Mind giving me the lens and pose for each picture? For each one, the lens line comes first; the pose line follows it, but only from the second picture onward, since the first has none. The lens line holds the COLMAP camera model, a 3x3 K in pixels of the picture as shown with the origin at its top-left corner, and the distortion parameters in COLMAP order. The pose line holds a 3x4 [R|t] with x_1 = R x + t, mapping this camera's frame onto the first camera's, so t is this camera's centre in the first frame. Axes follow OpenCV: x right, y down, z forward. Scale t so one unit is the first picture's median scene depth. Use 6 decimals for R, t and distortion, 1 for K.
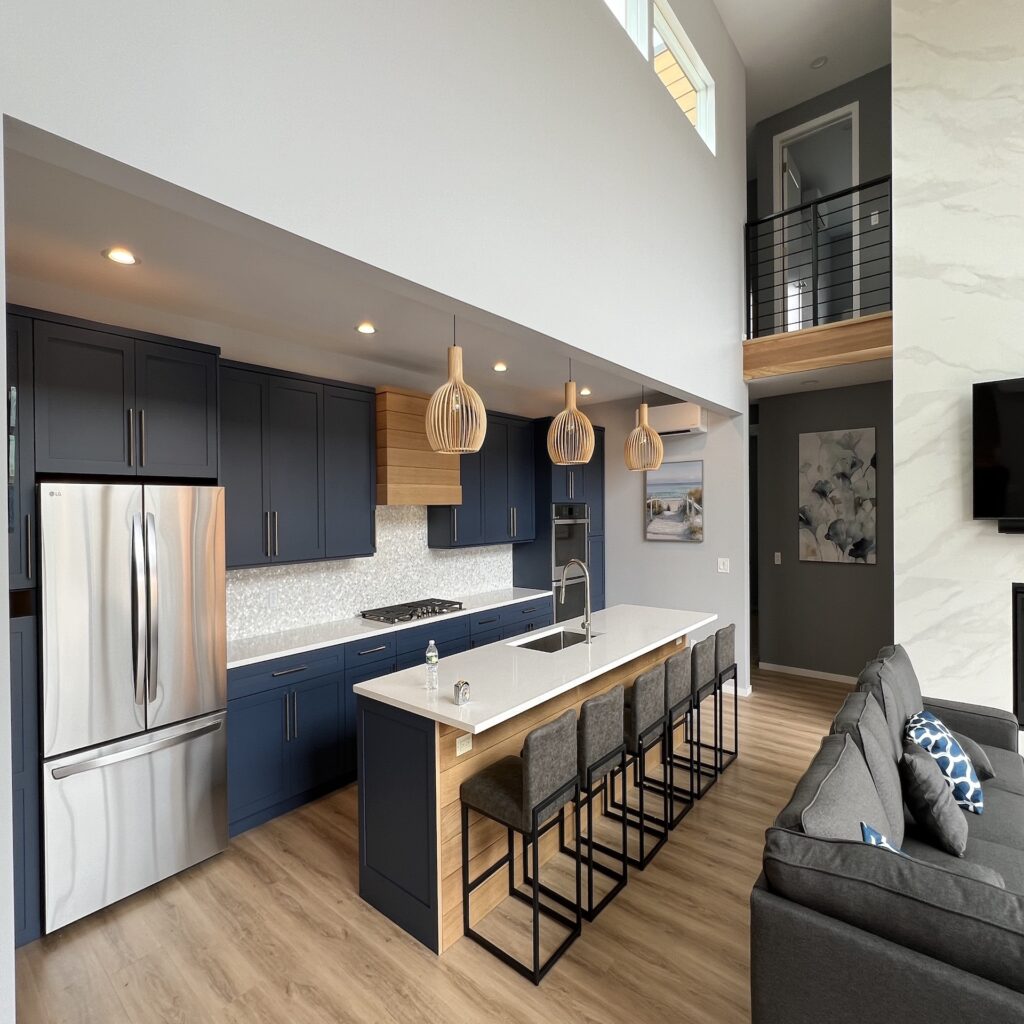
lens RADIAL K [[519.1, 0, 521.1], [0, 519.1, 512.9], [0, 0, 1]] dist [-0.003850, -0.002236]
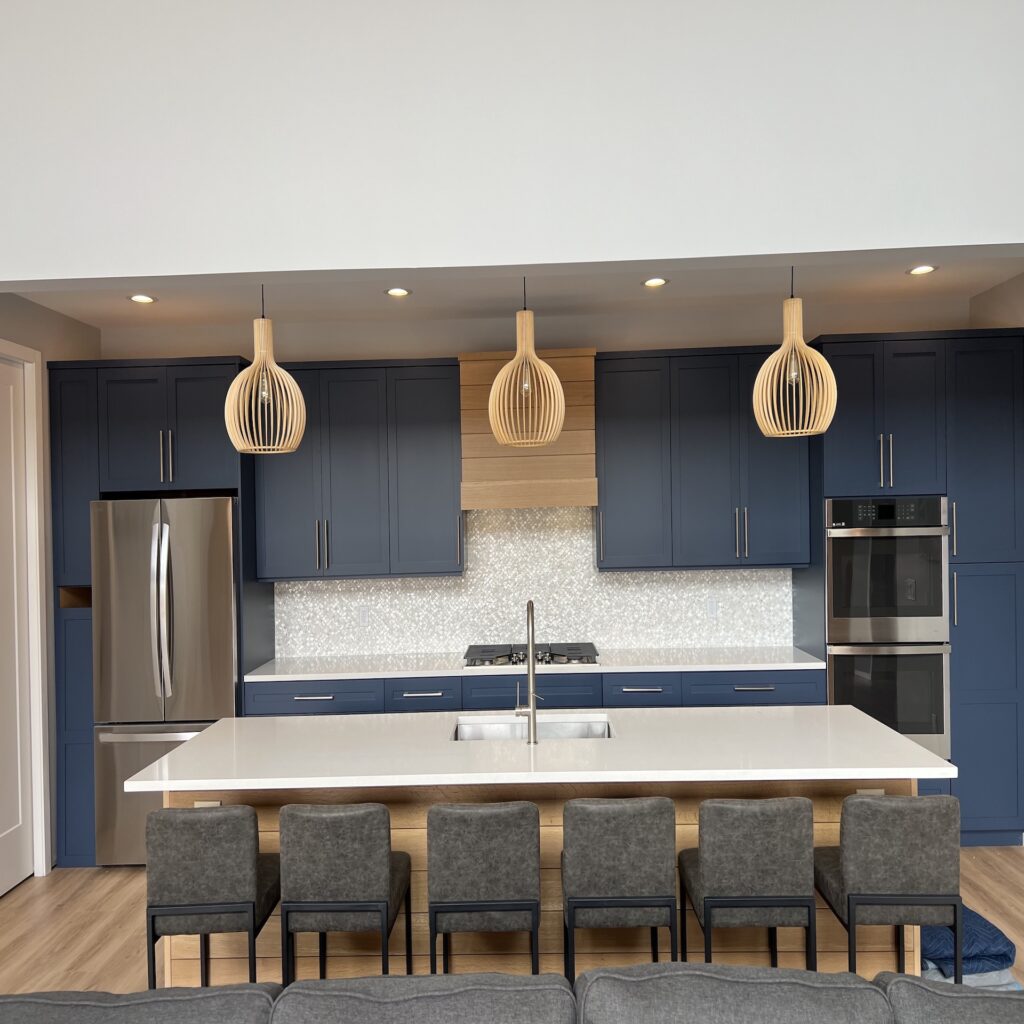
lens RADIAL K [[735.8, 0, 513.2], [0, 735.8, 516.3], [0, 0, 1]] dist [0.015668, -0.022563]
pose [[0.610306, -0.005933, -0.792143, 0.587561], [0.016858, 0.999843, 0.005500, -0.011788], [0.791986, -0.016710, 0.610310, 0.350882]]
